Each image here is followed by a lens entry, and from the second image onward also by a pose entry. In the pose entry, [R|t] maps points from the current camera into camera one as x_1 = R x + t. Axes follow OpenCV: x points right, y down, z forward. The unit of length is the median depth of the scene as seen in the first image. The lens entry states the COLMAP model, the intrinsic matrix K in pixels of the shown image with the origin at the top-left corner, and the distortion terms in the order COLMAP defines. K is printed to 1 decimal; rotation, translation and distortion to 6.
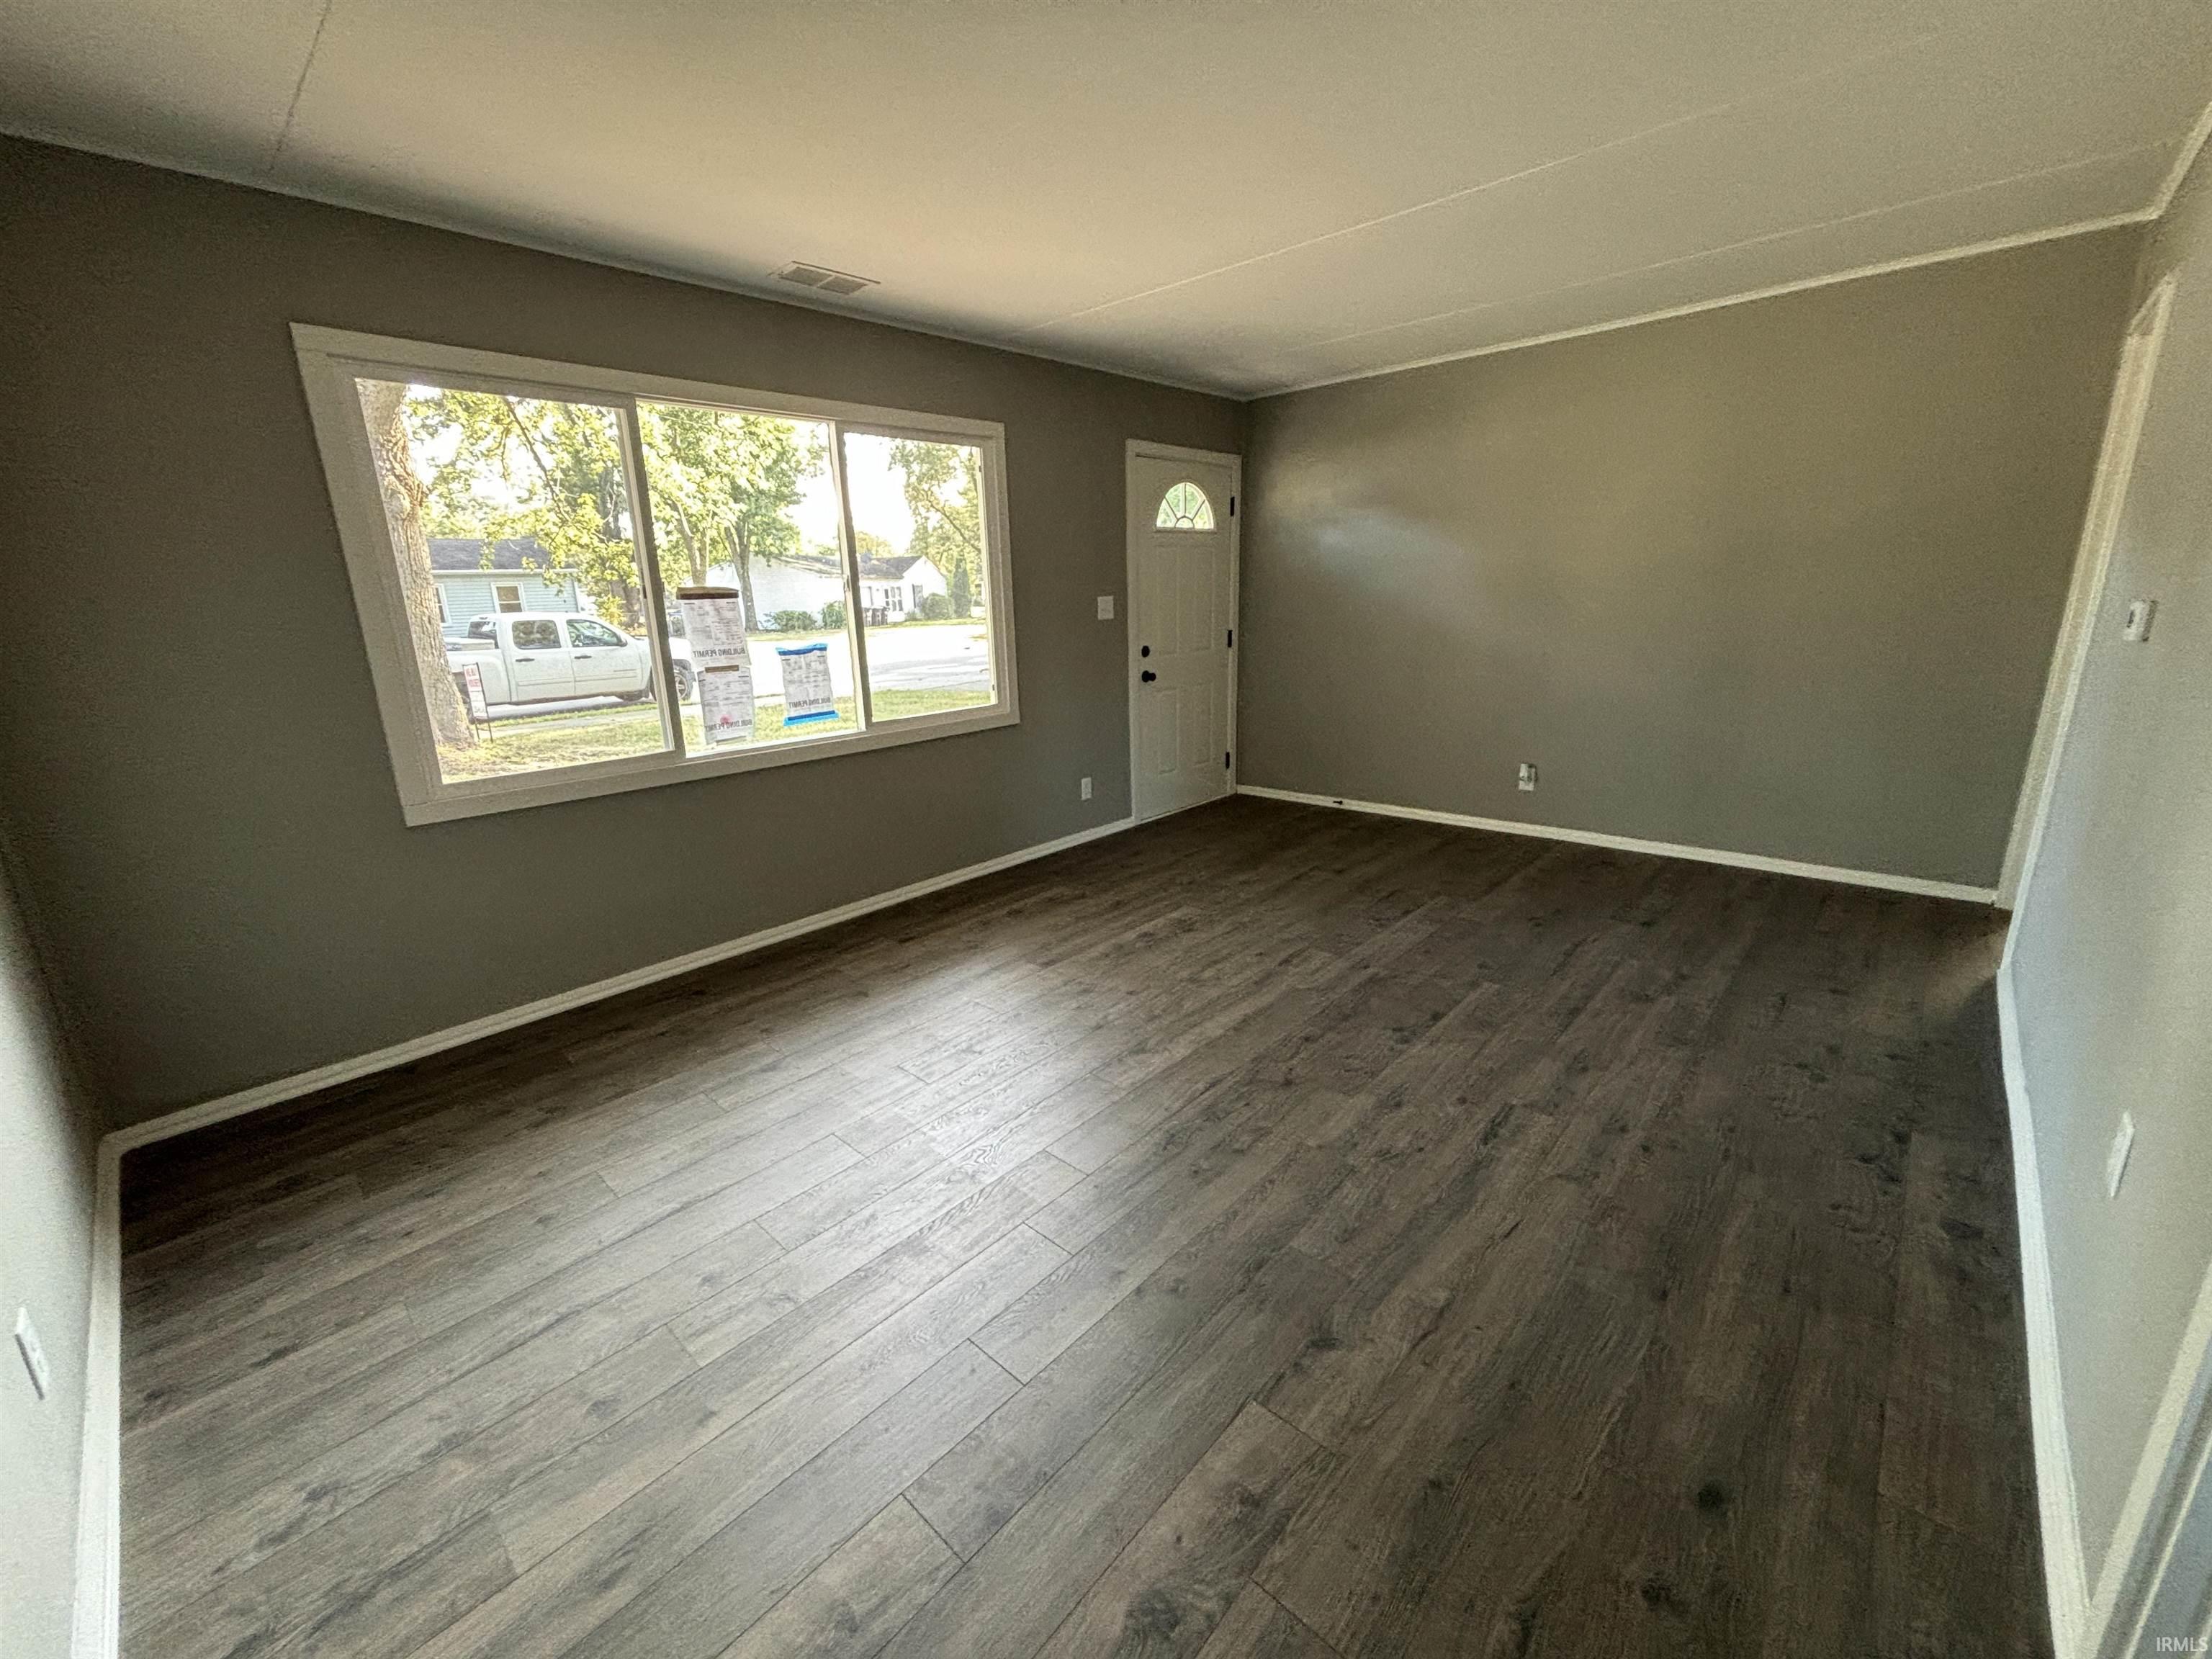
lens RADIAL K [[894.6, 0, 1101.6], [0, 894.6, 825.9], [0, 0, 1]] dist [0.005196, -0.000037]
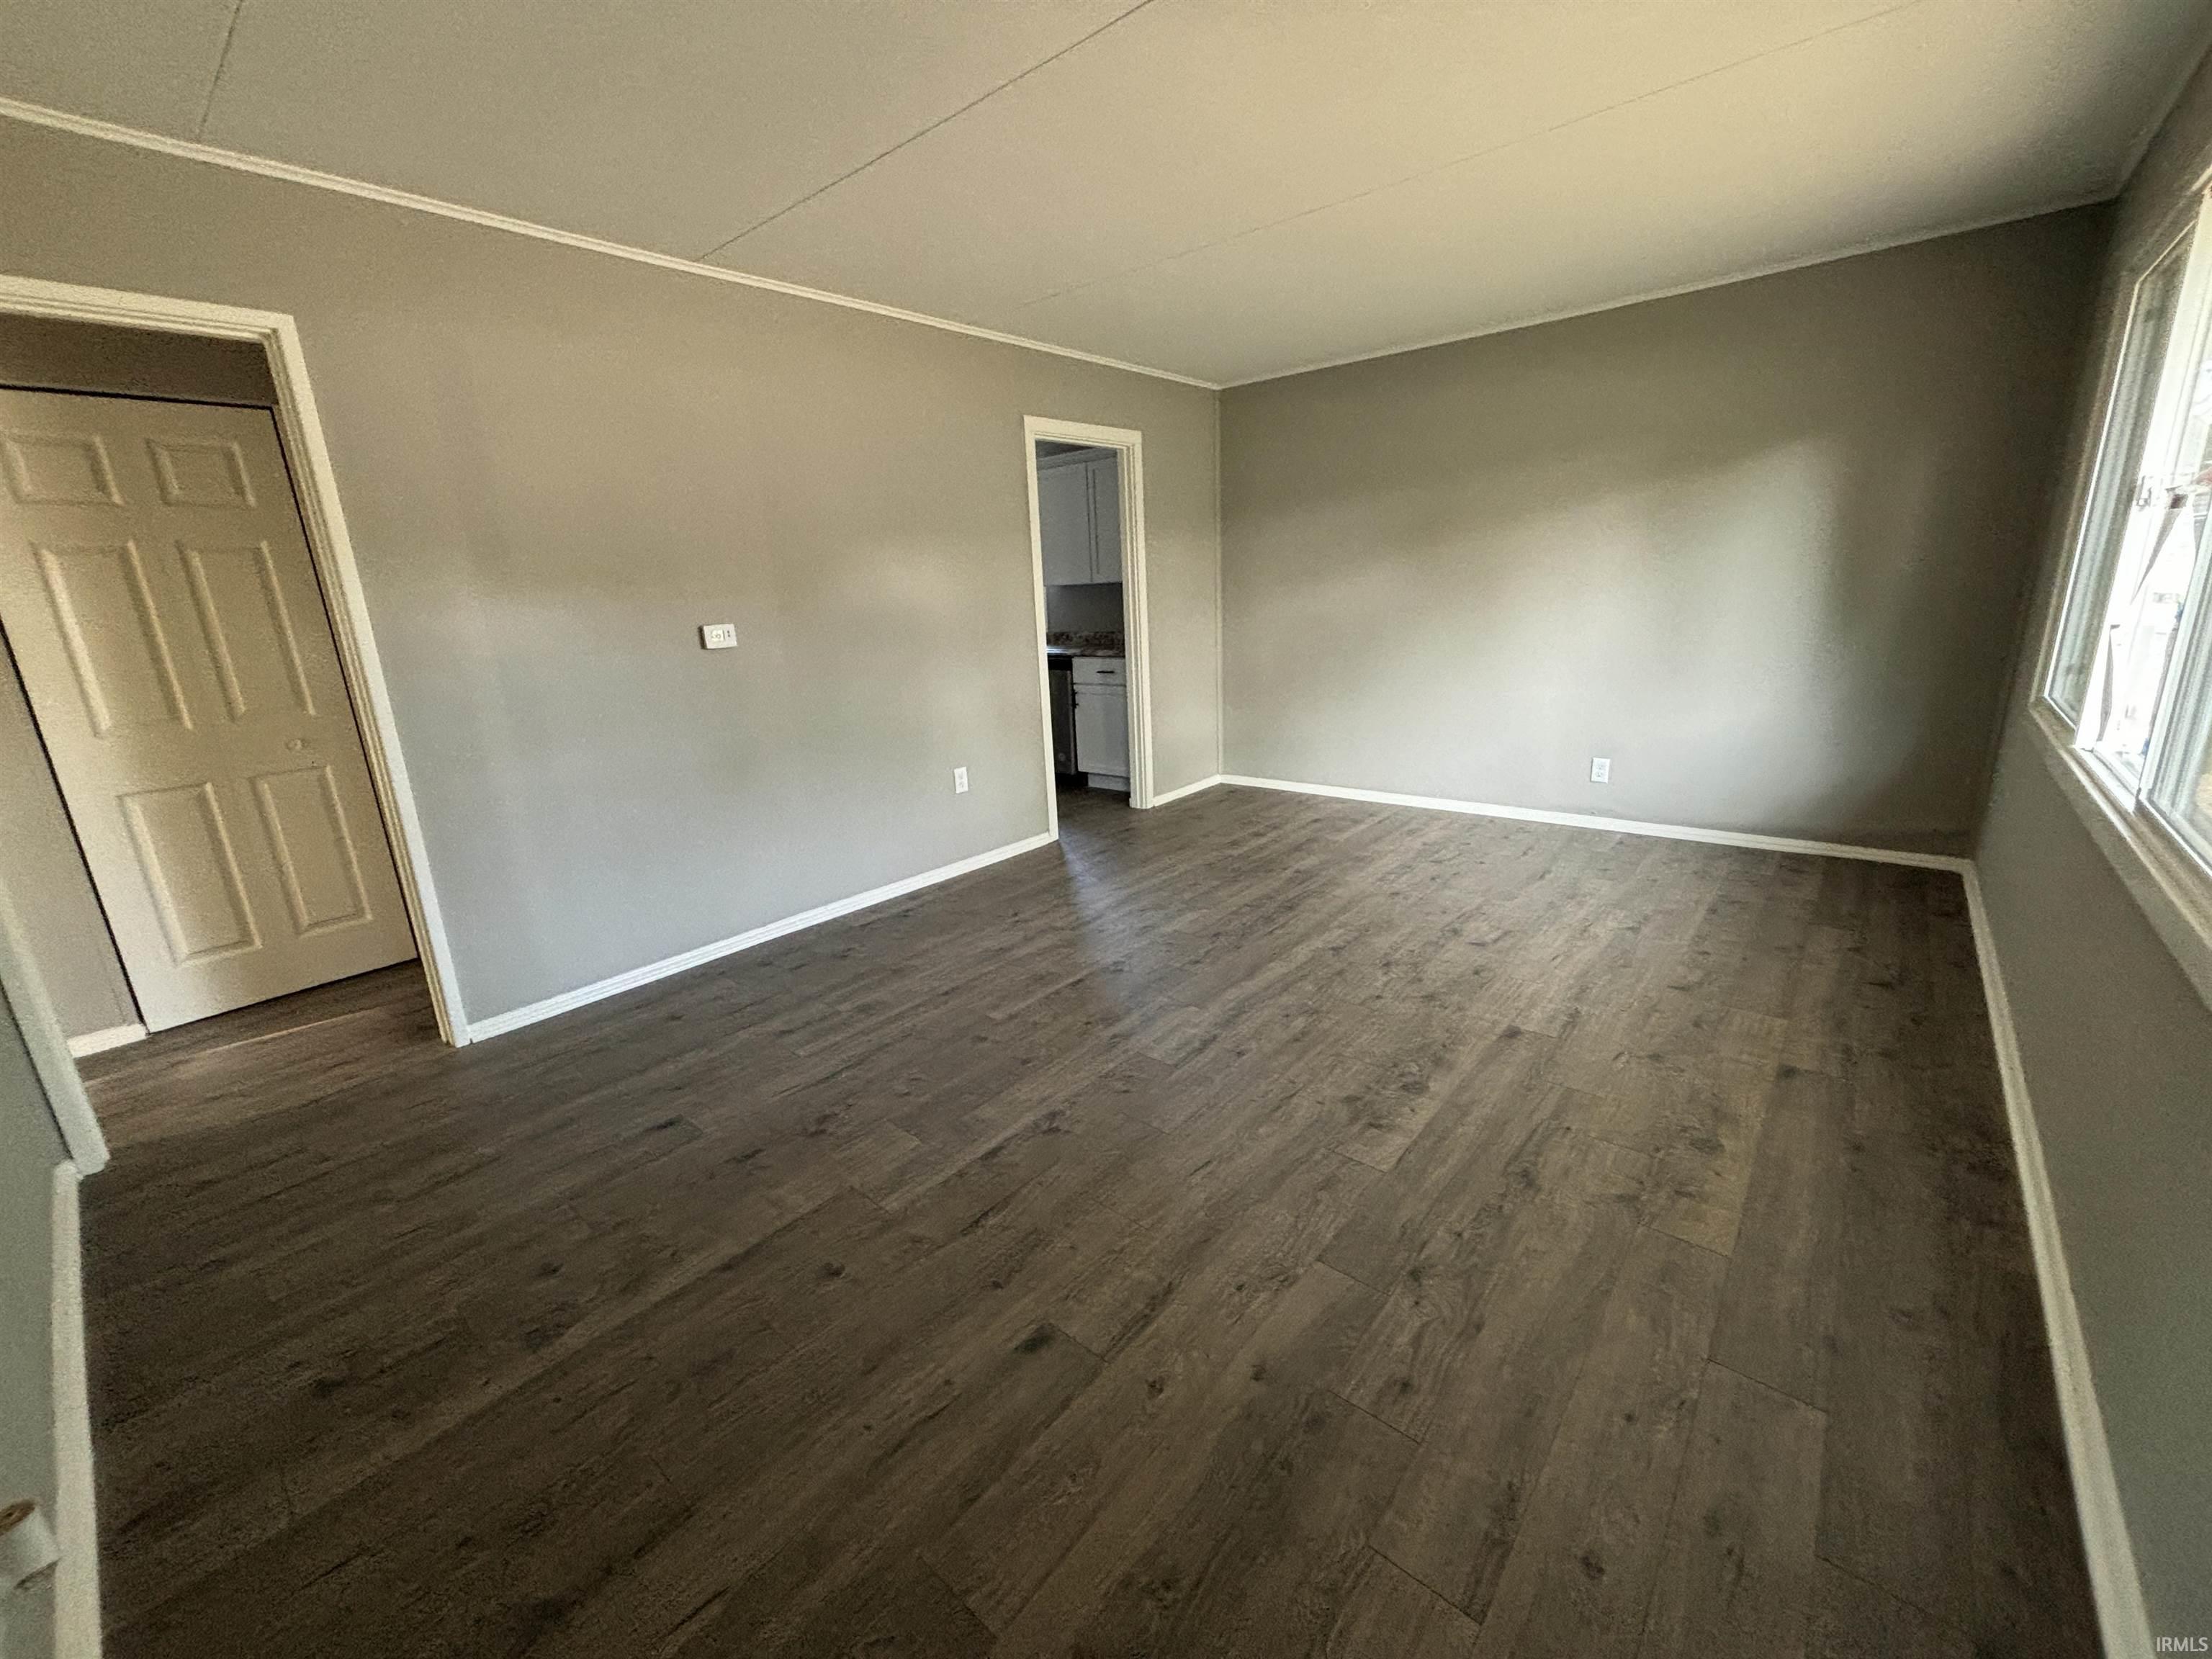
lens RADIAL K [[894.6, 0, 1102.2], [0, 894.6, 828.1], [0, 0, 1]] dist [0.005196, -0.000037]
pose [[-0.995798, 0.090519, -0.013892, 0.313258], [0.071442, 0.862755, 0.500549, -0.449342], [0.057295, 0.497453, -0.865597, 1.698184]]
